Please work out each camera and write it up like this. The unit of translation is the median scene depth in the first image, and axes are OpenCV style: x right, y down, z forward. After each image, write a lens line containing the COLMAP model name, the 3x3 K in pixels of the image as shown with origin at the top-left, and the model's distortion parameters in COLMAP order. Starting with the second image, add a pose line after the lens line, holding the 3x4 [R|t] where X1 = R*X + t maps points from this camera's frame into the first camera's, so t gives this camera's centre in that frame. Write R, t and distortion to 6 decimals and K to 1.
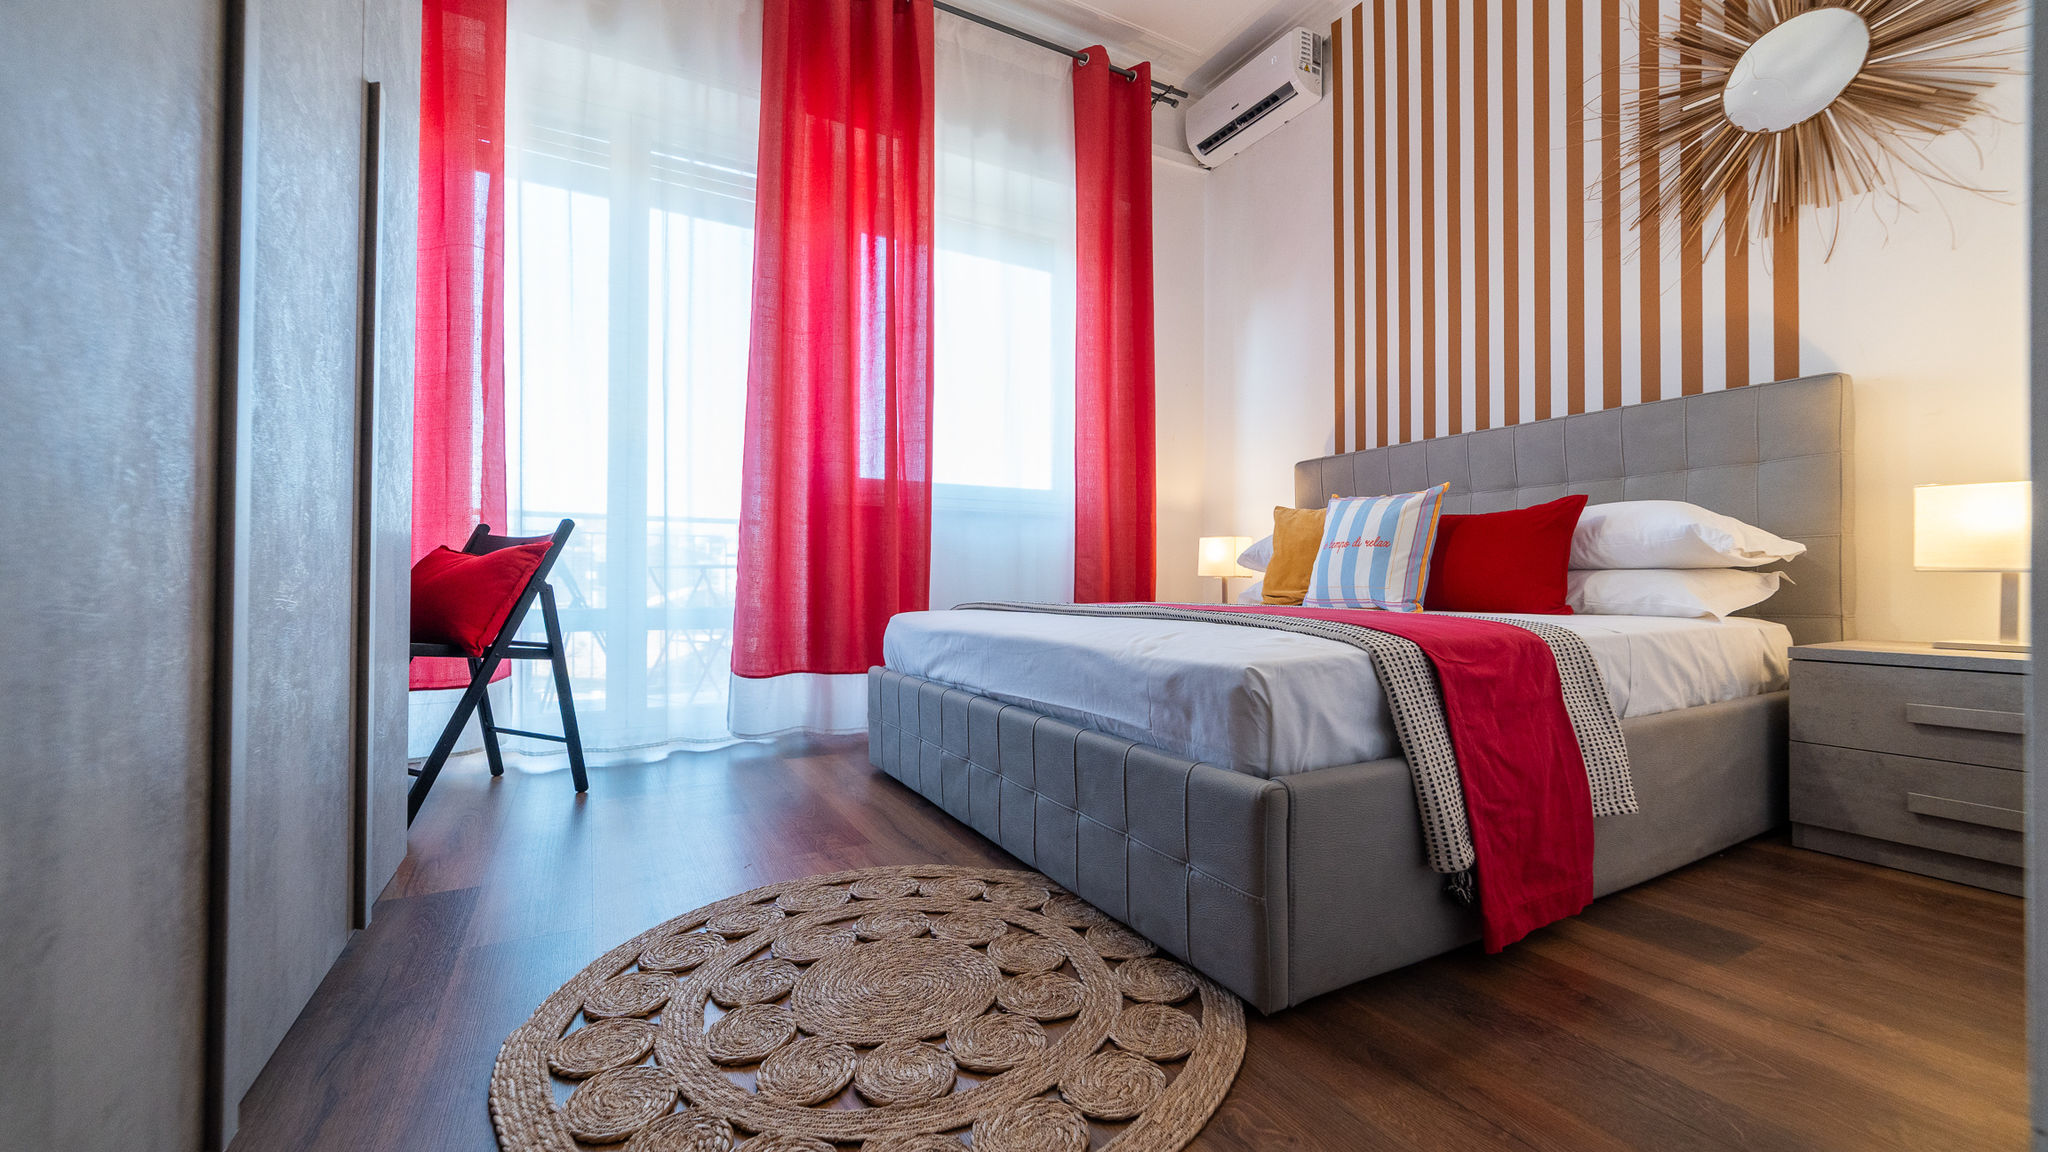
lens RADIAL K [[810.1, 0, 1017.3], [0, 810.1, 574.0], [0, 0, 1]] dist [-0.008456, 0.005087]
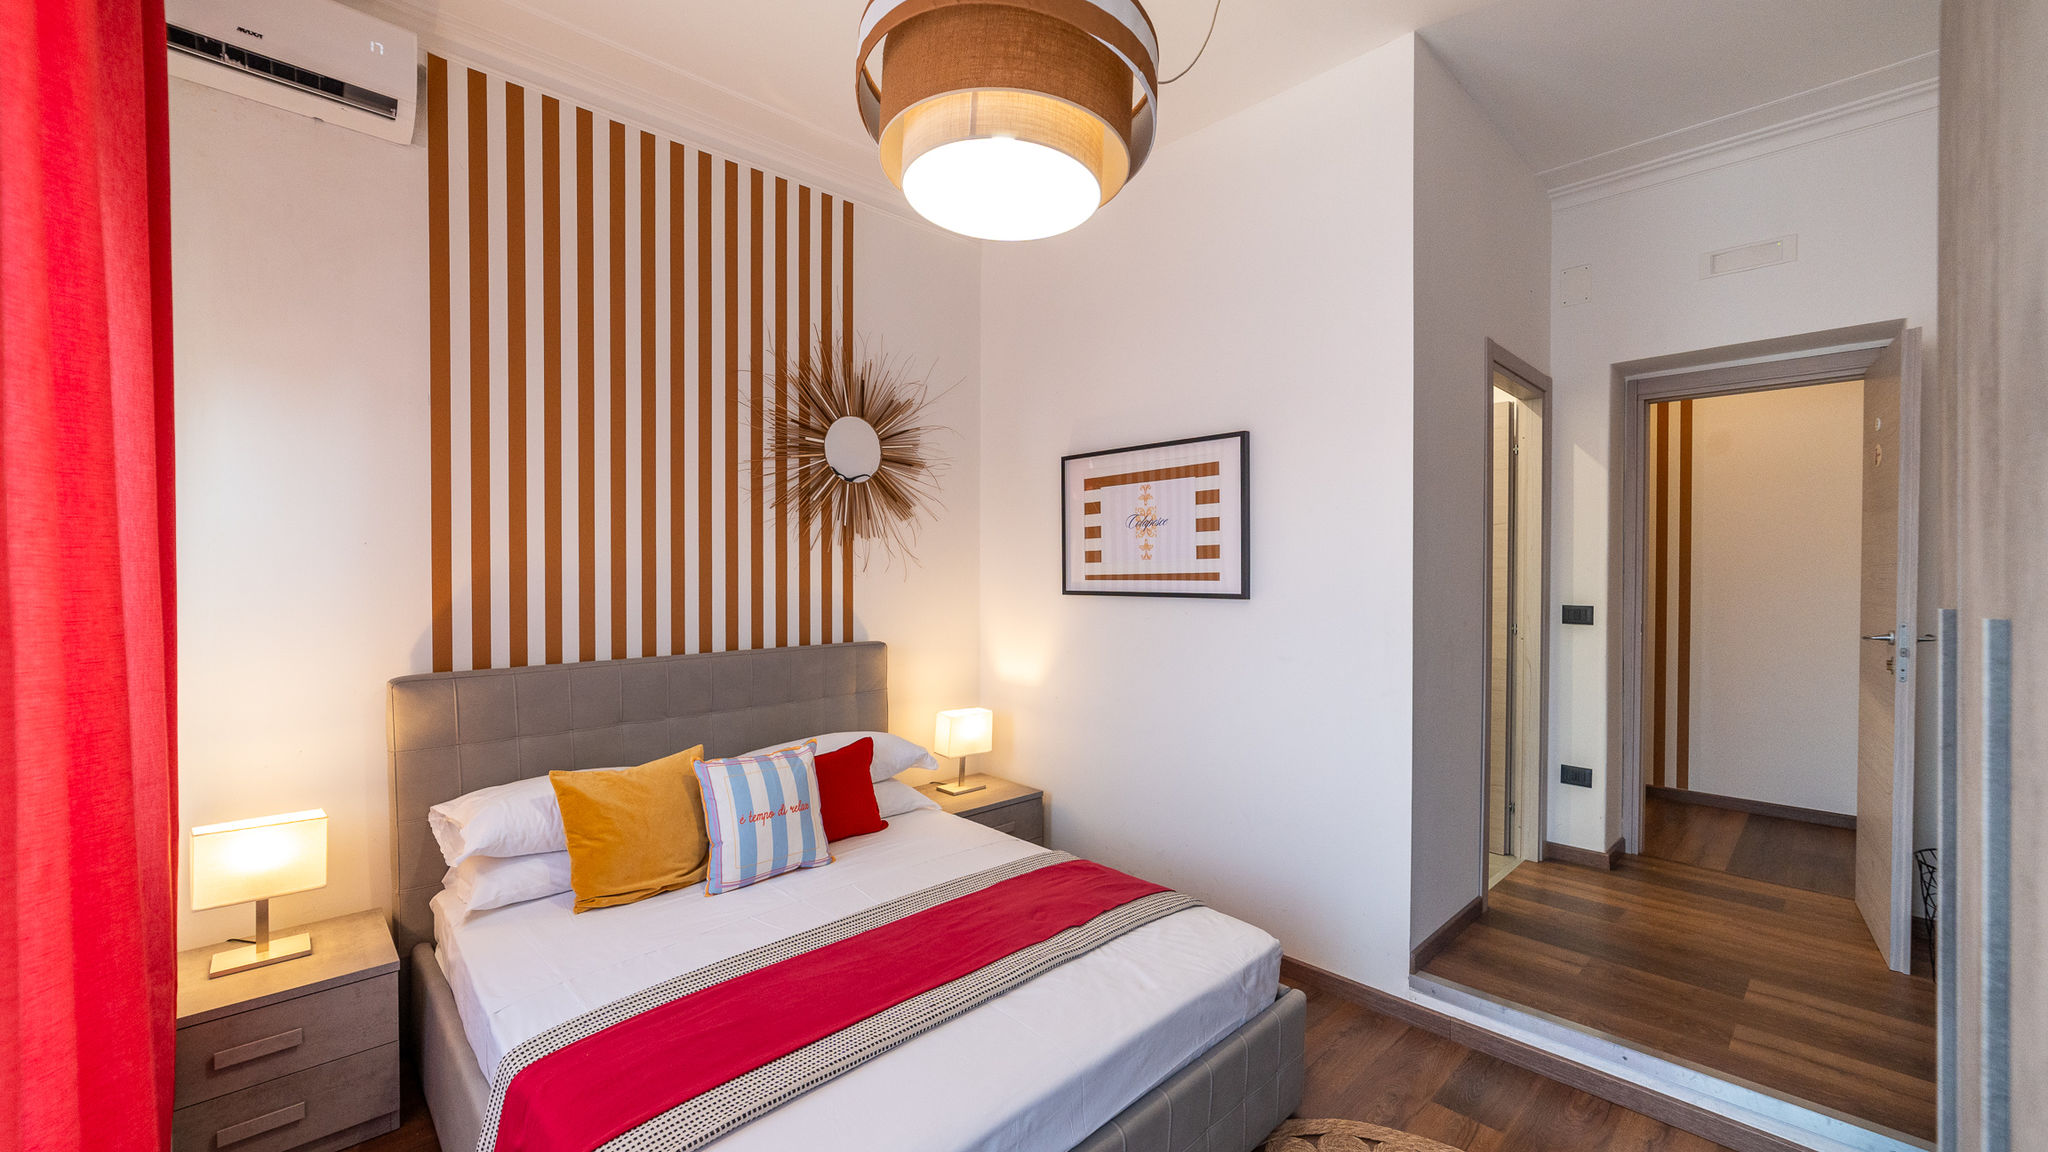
lens RADIAL K [[810.1, 0, 1022.2], [0, 810.1, 591.2], [0, 0, 1]] dist [-0.008456, 0.005087]
pose [[-0.256672, -0.036835, 0.965796, -0.591328], [-0.019326, 0.999269, 0.032975, -0.331748], [-0.966305, -0.010202, -0.257197, 0.906876]]
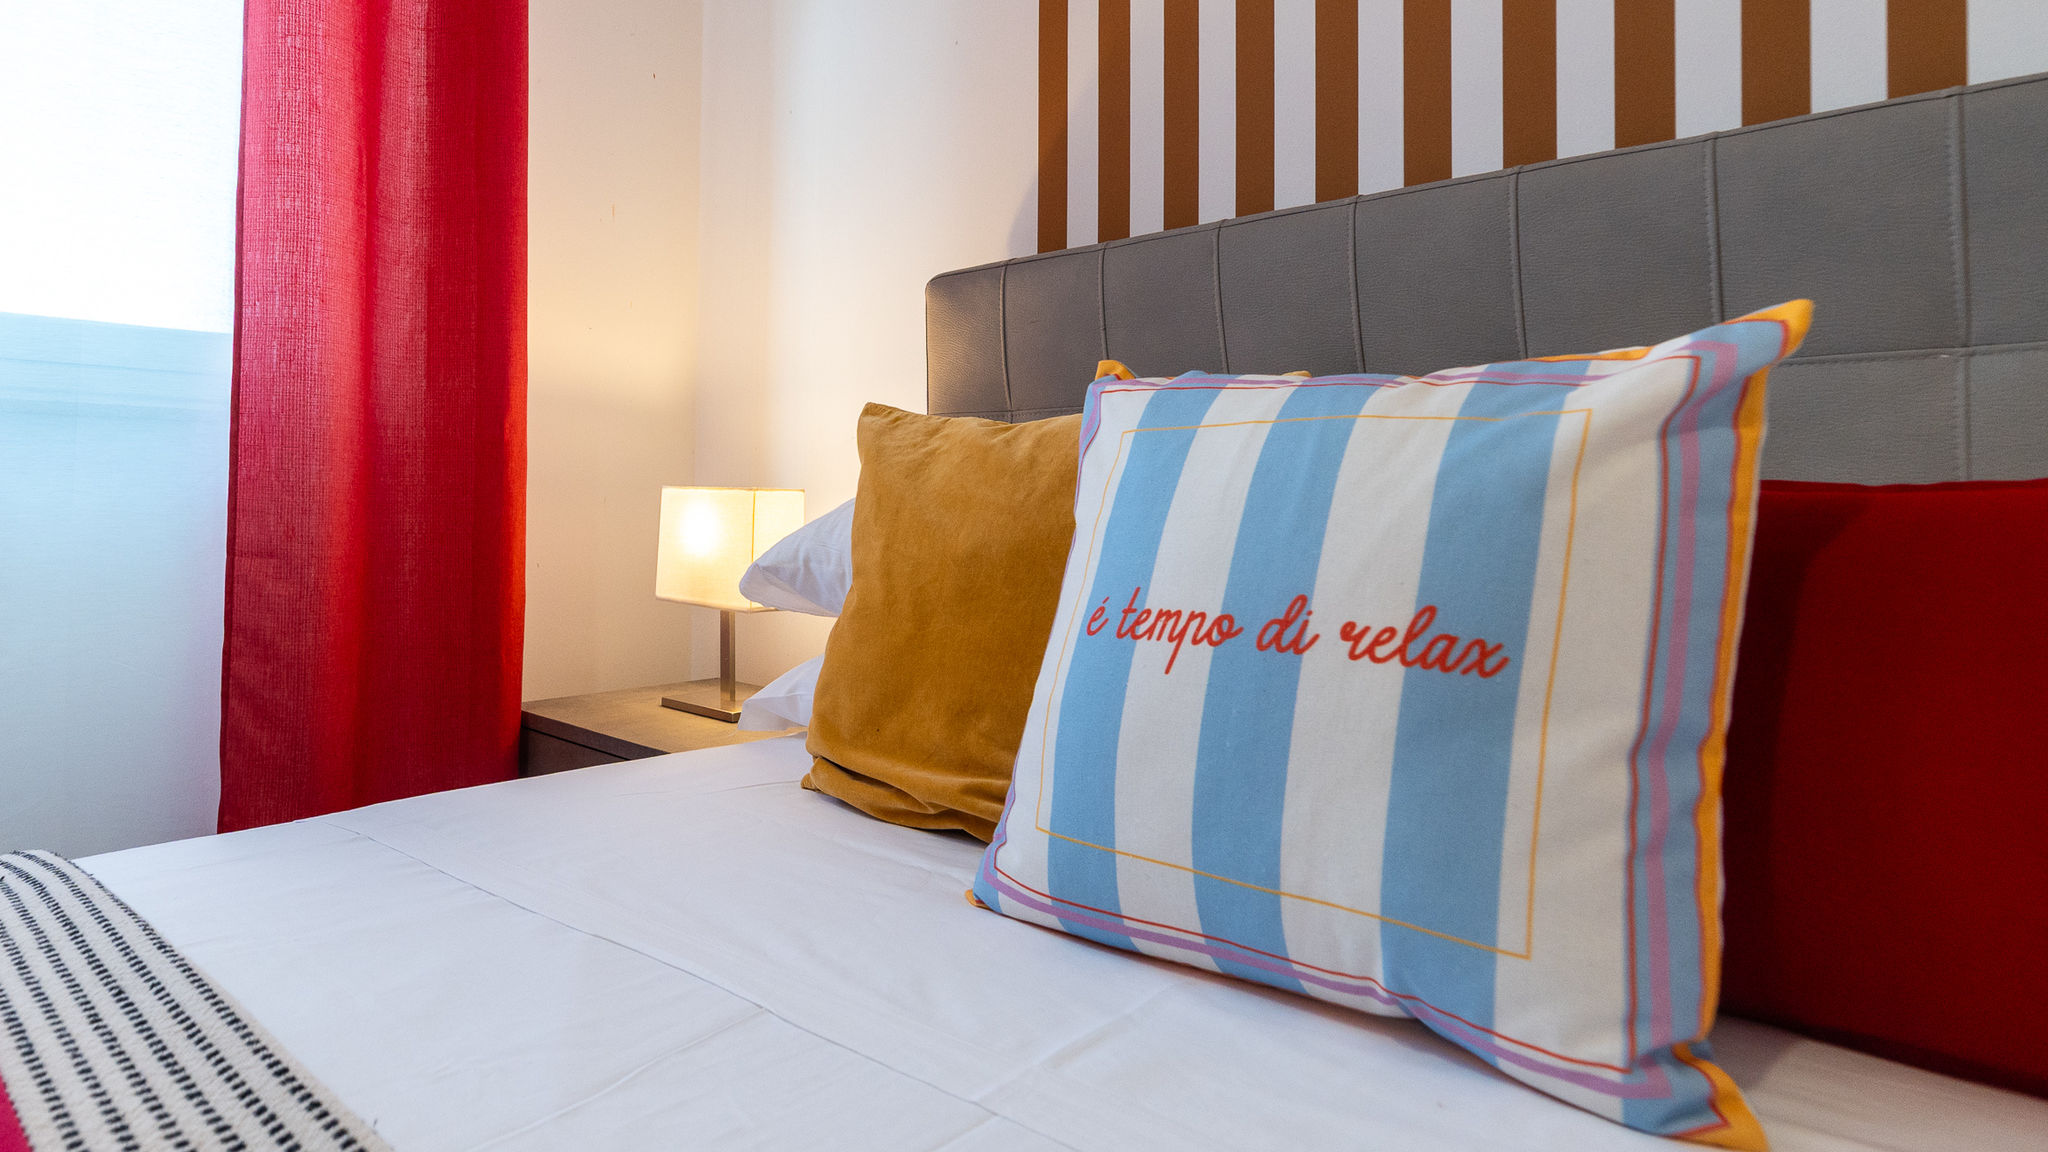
lens RADIAL K [[1160.9, 0, 821.9], [0, 1160.9, 488.5], [0, 0, 1]] dist [-0.013588, 0.001407]
pose [[0.967493, 0.013573, 0.252532, 0.240261], [-0.013131, 0.999908, -0.003438, -0.062559], [-0.252555, 0.000011, 0.967582, 0.728267]]
